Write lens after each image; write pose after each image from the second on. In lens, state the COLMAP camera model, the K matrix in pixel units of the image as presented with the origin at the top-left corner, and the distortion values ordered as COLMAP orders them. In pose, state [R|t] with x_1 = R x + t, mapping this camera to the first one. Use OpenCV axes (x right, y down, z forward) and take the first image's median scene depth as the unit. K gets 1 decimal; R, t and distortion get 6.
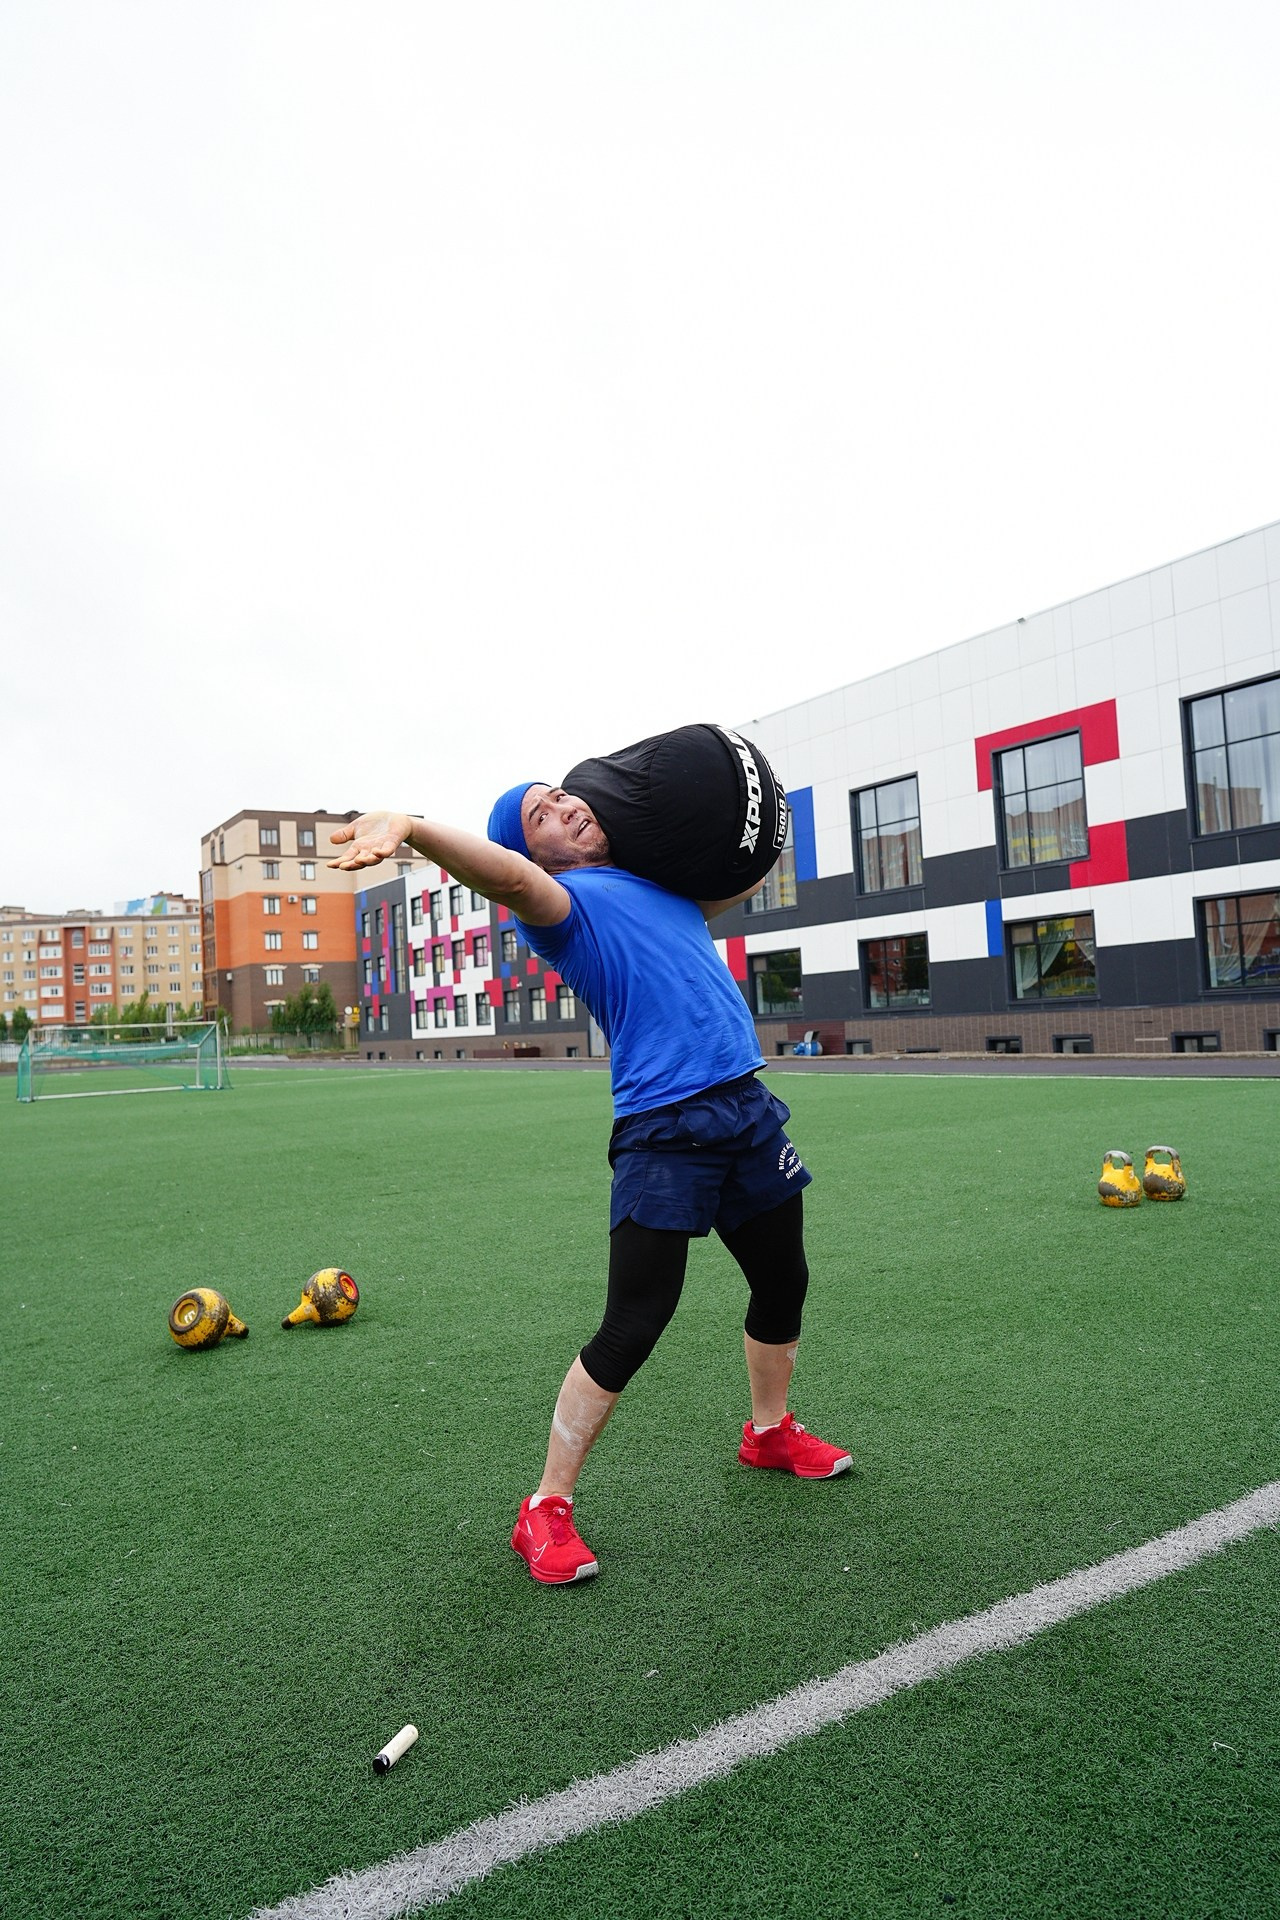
lens RADIAL K [[1320.9, 0, 640.0], [0, 1320.9, 960.0], [0, 0, 1]] dist [0.002201, 0.000394]
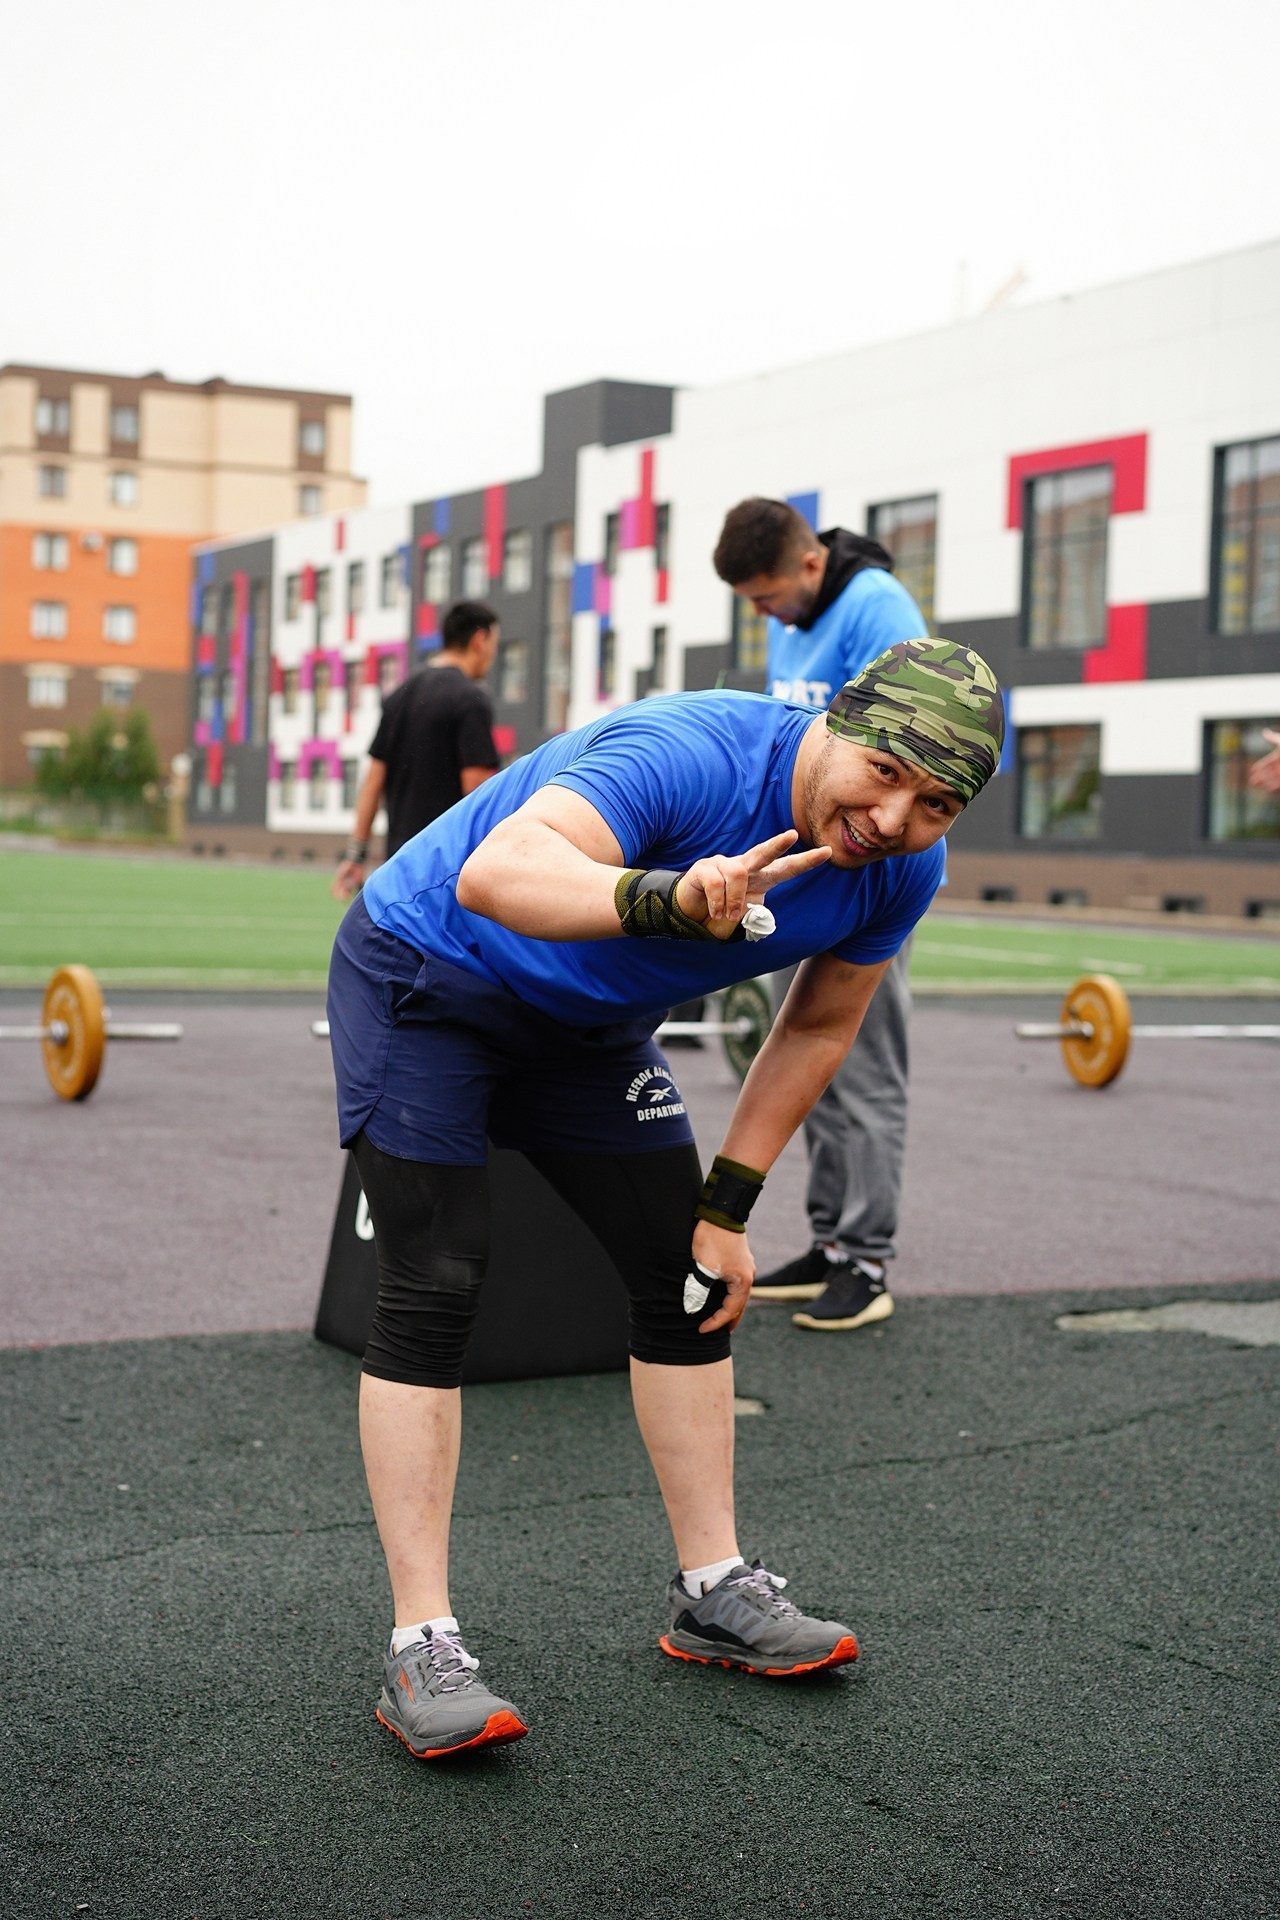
lens RADIAL K [[3025.4, 0, 640.0], [0, 3025.4, 960.0], [0, 0, 1]] dist [-0.006109, 0.048150]
pose [[0.993173, 0.085026, -0.079857, 0.062961], [-0.077432, 0.992575, 0.093800, -0.011640], [0.087239, -0.086976, 0.992383, -0.182332]]
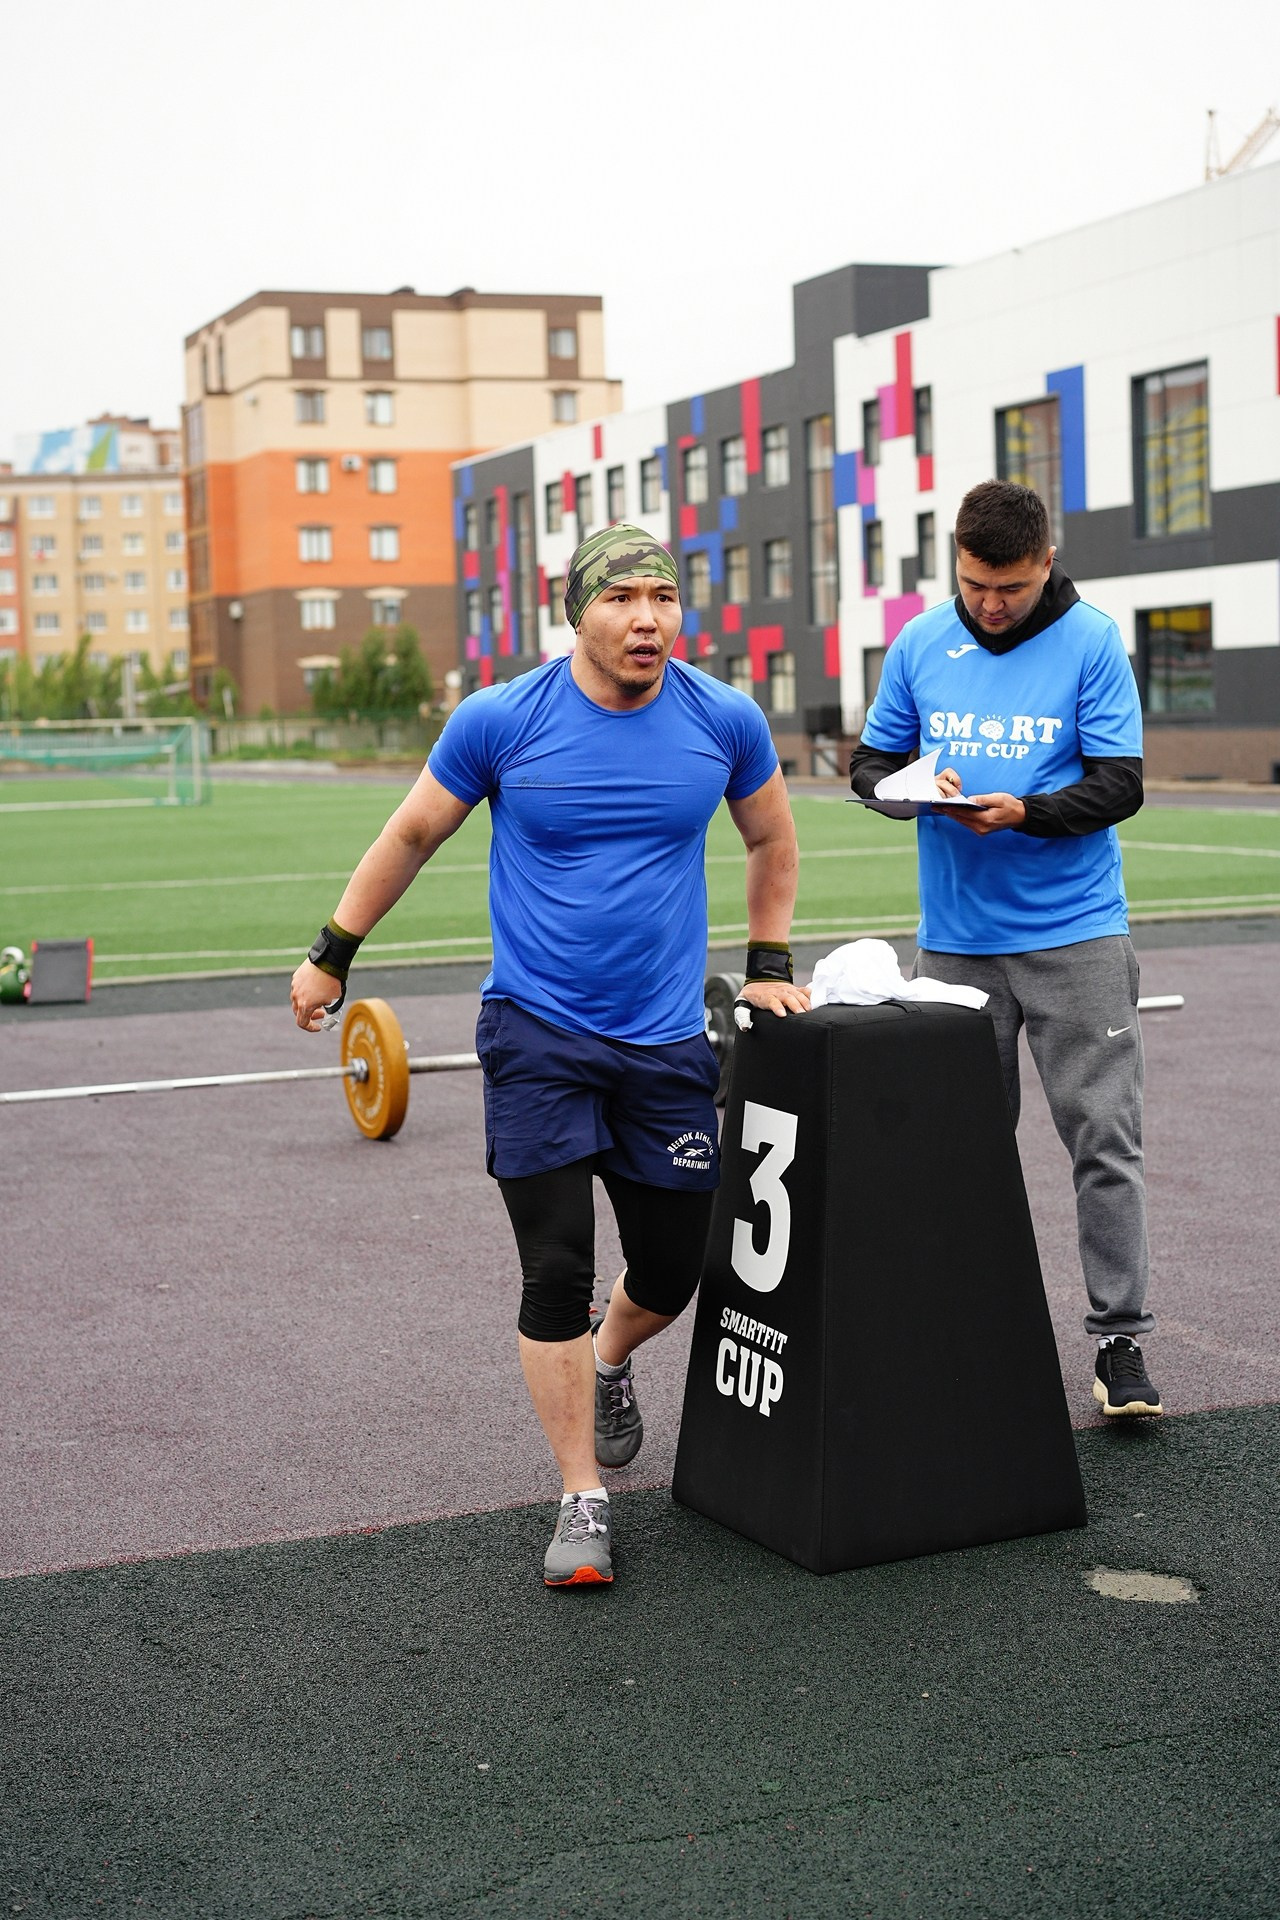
lens RADIAL K [[3016.7, 0, 640.0], [0, 3016.7, 960.0], [0, 0, 1]] dist [-0.012113, 0.035197]
pose [[0.984881, 0.034394, -0.169785, 0.061548], [-0.011453, 0.990876, 0.134291, -0.013494], [0.172855, -0.130316, 0.976288, -0.178080]]
